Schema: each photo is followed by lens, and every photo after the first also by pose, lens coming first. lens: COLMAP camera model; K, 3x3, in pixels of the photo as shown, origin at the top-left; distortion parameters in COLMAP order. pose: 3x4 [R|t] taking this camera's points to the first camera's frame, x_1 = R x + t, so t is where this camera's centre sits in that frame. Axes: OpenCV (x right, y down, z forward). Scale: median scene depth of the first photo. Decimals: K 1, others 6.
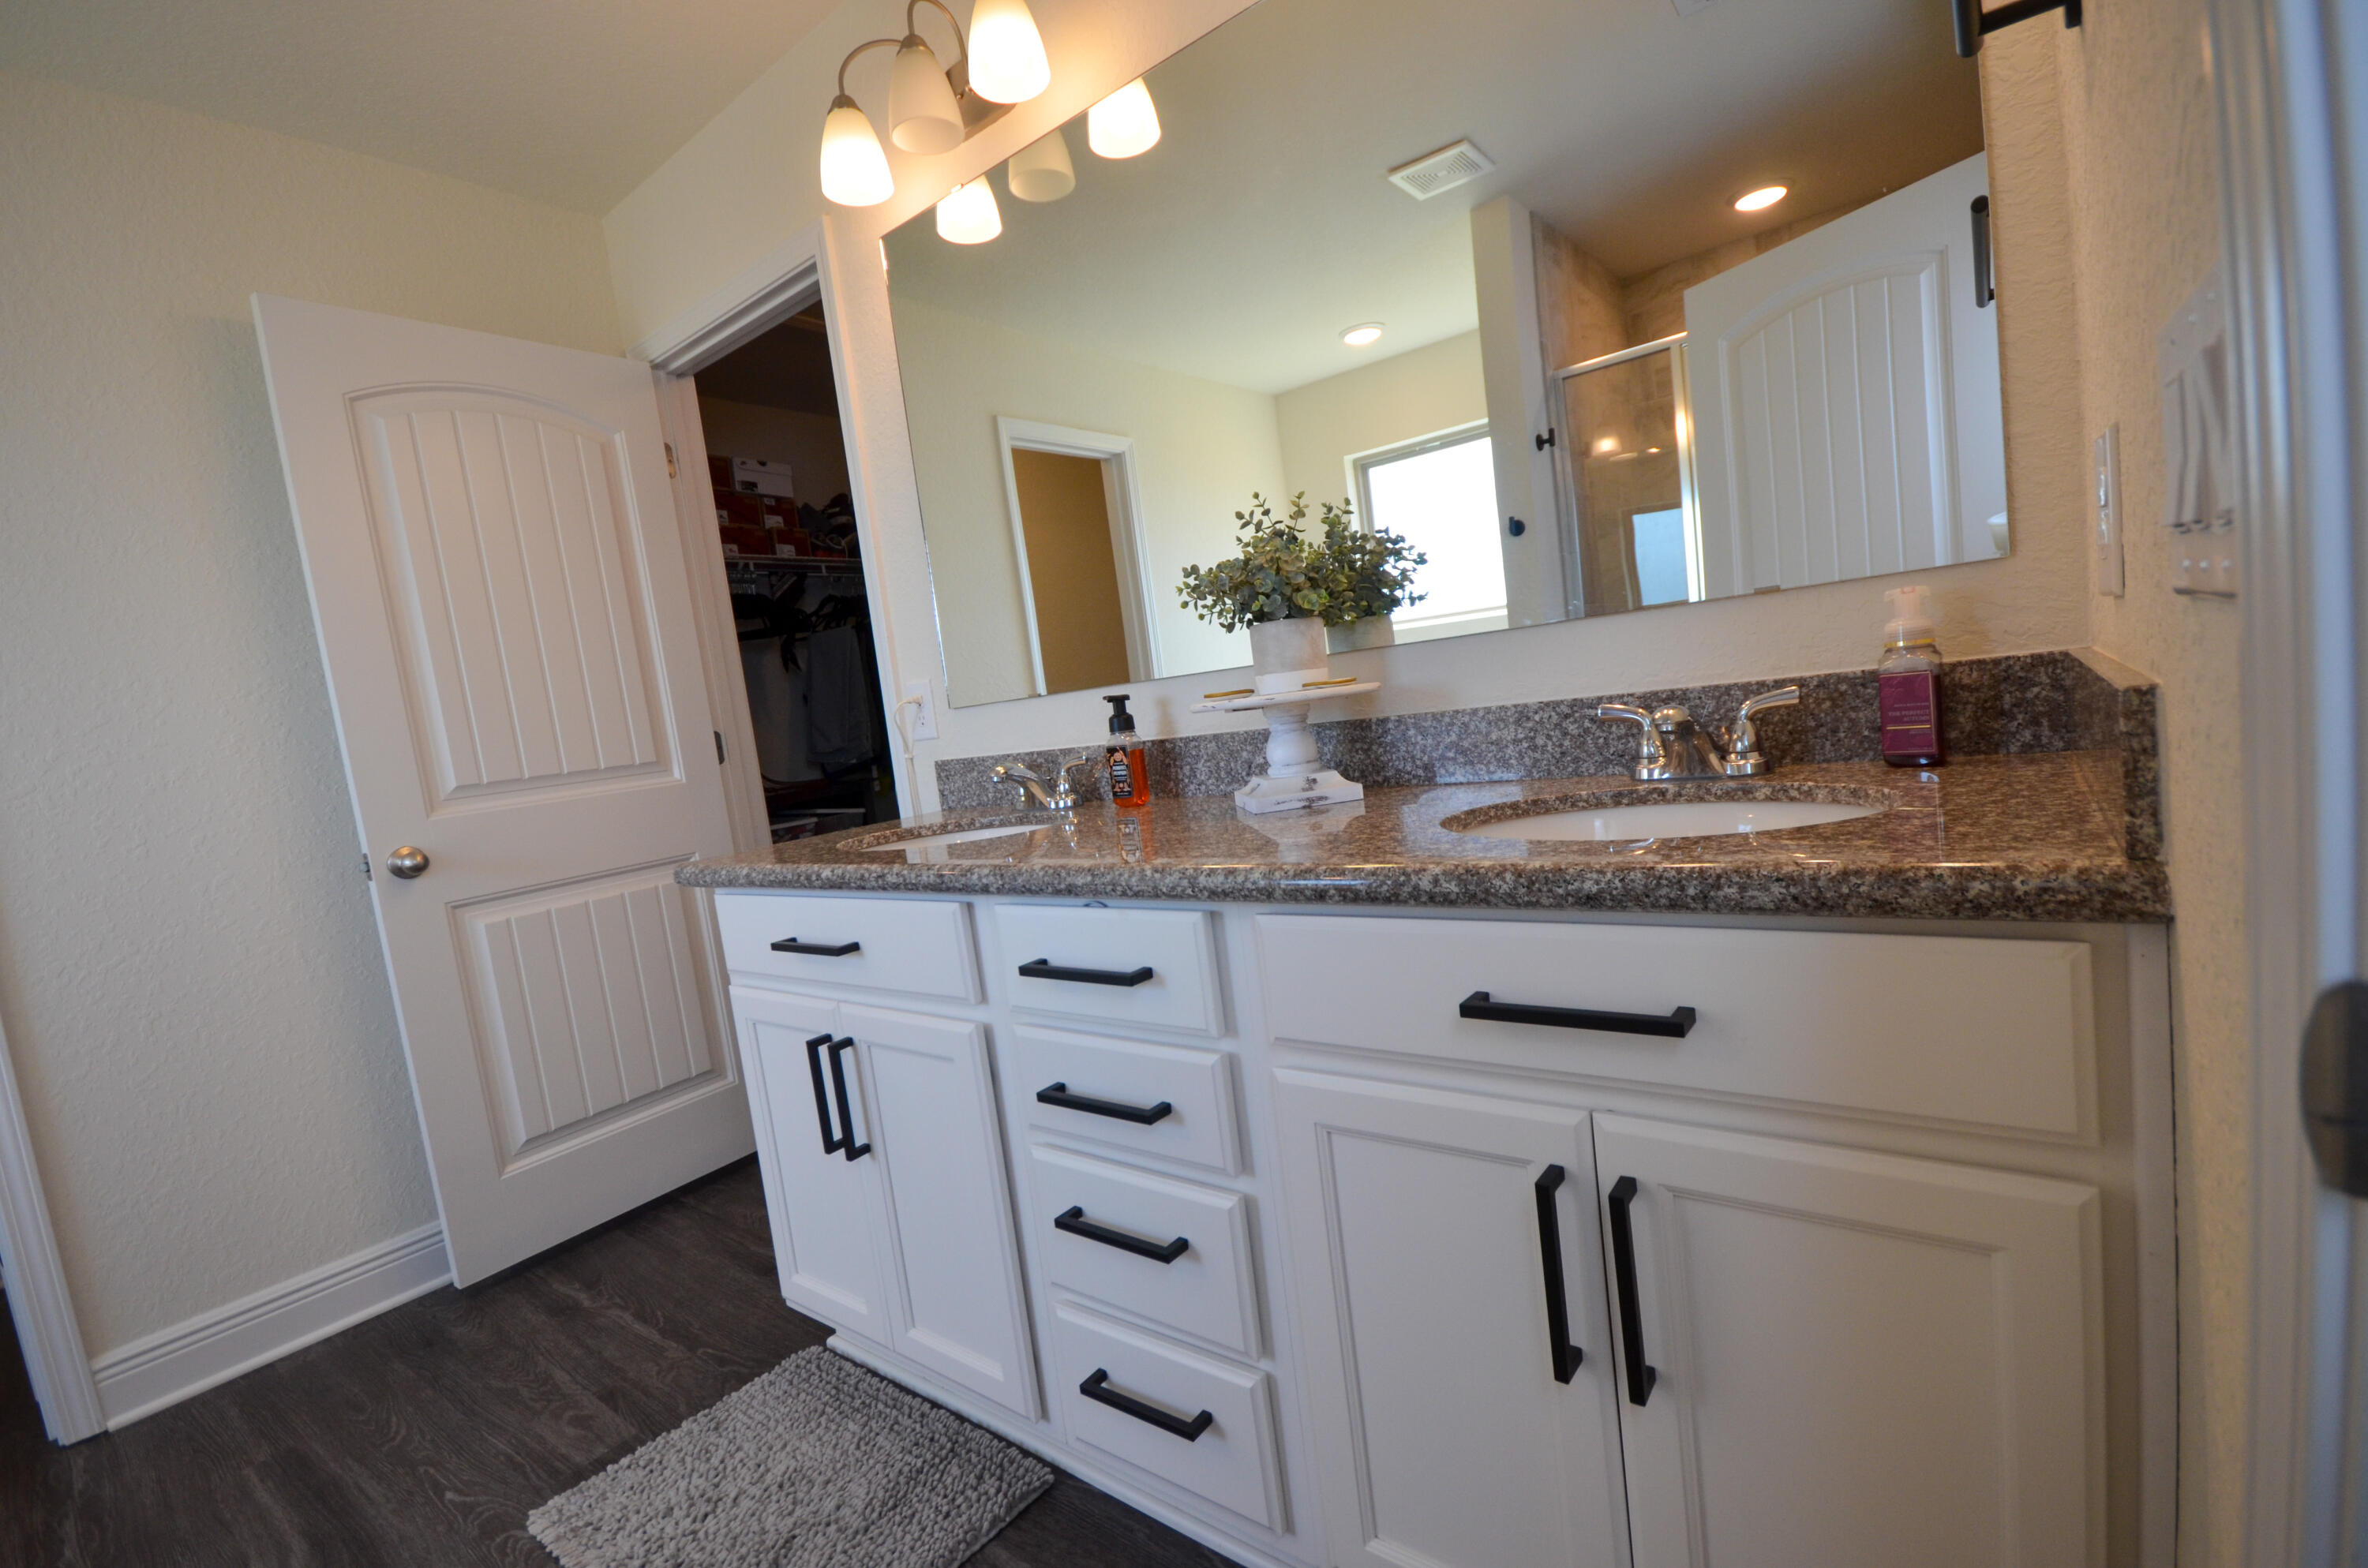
lens RADIAL K [[1036.4, 0, 1206.8], [0, 1036.4, 796.5], [0, 0, 1]] dist [0.011136, -0.014084]
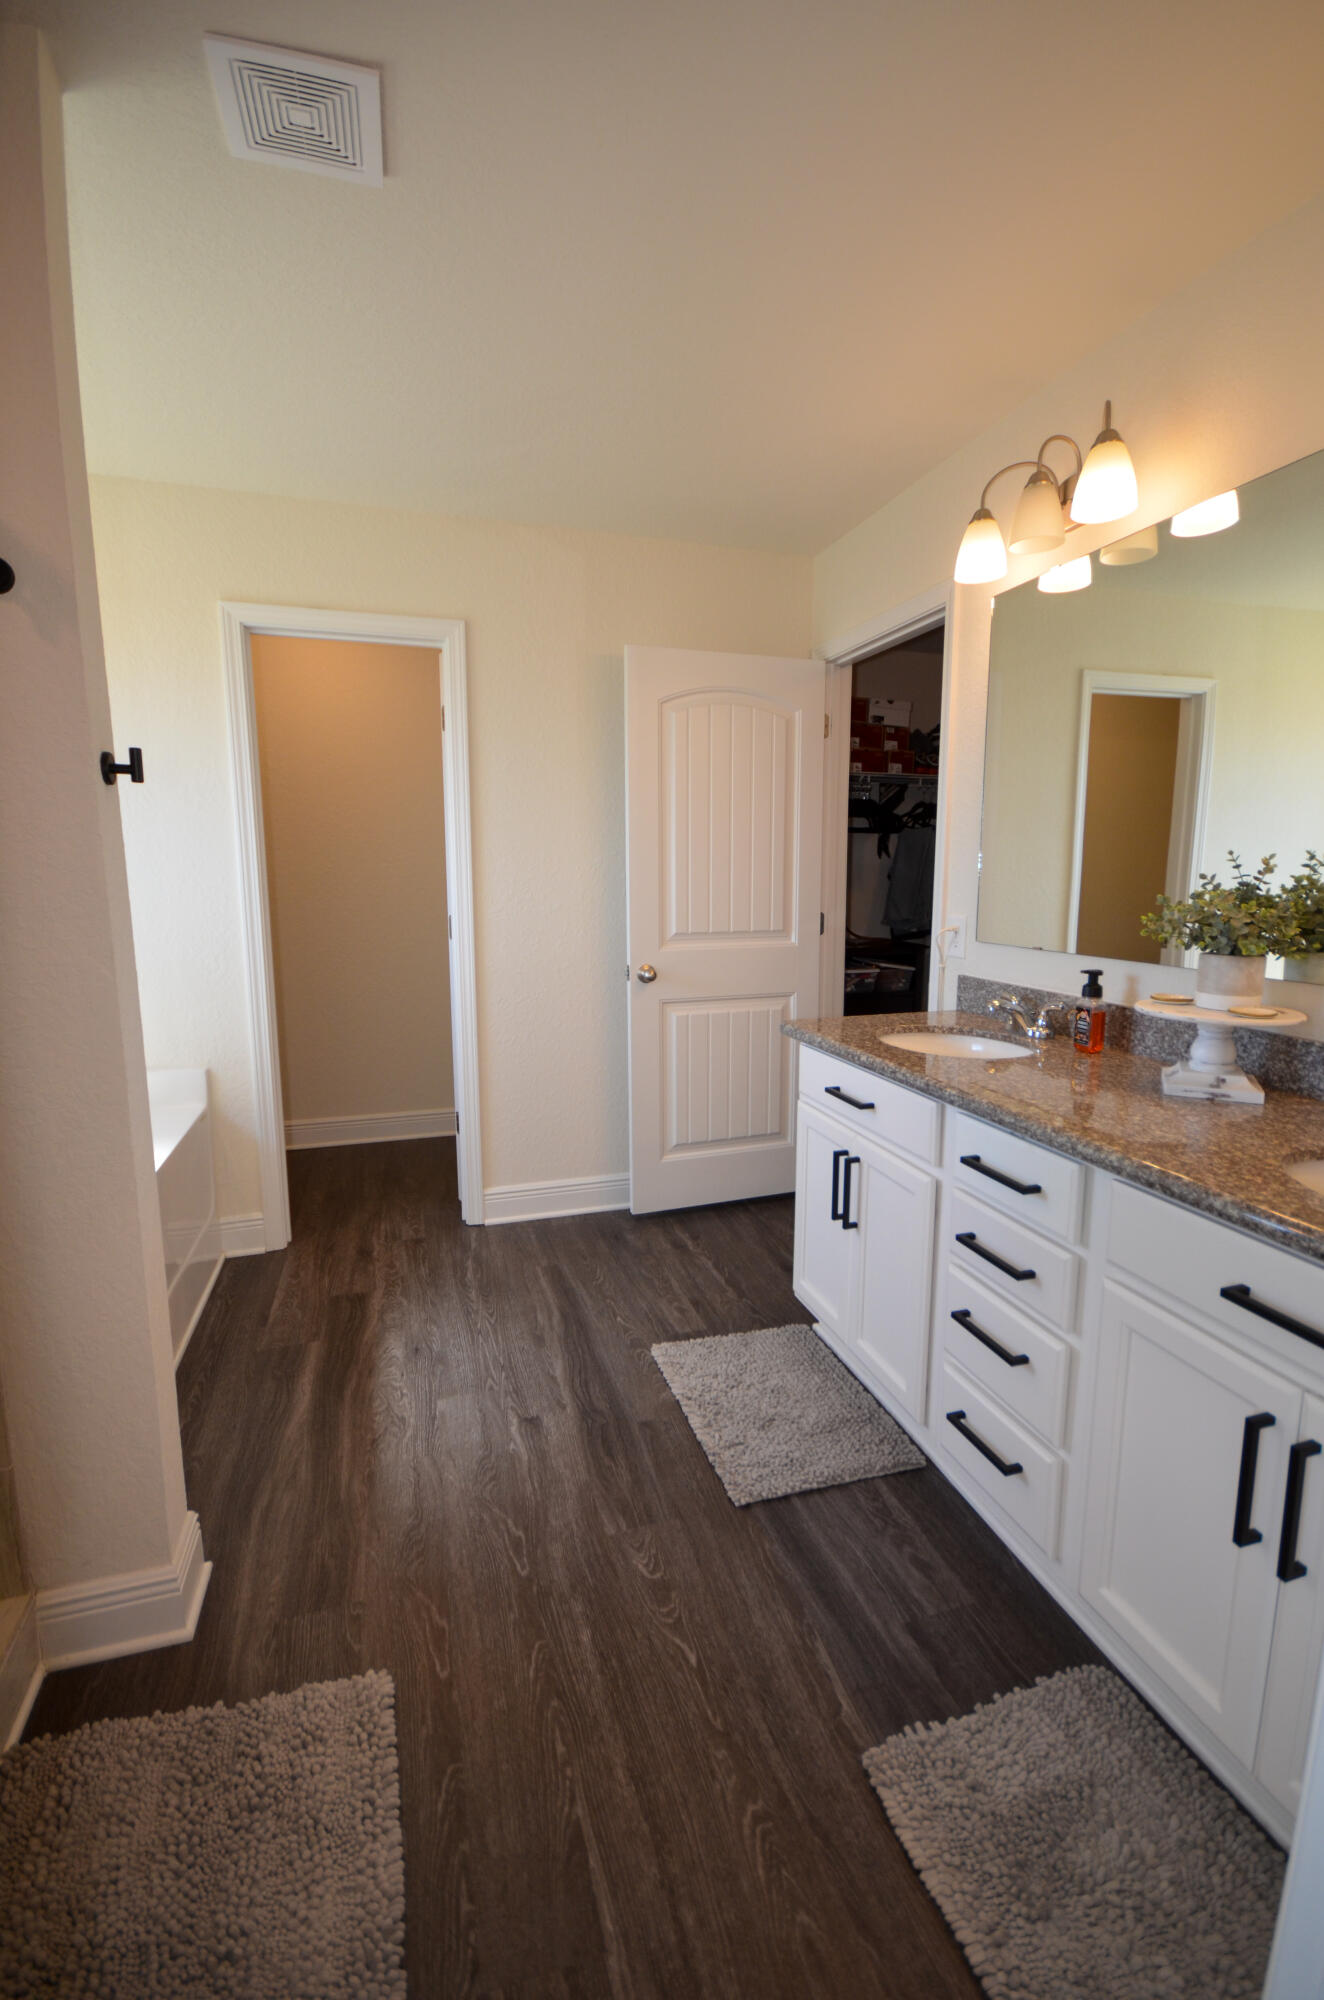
lens RADIAL K [[875.5, 0, 665.4], [0, 875.5, 1008.0], [0, 0, 1]] dist [0.011136, -0.014084]
pose [[0.807339, 0.210807, -0.551147, 0.098897], [-0.155565, 0.977004, 0.145815, -0.123653], [0.569212, -0.031983, 0.821568, -0.240651]]
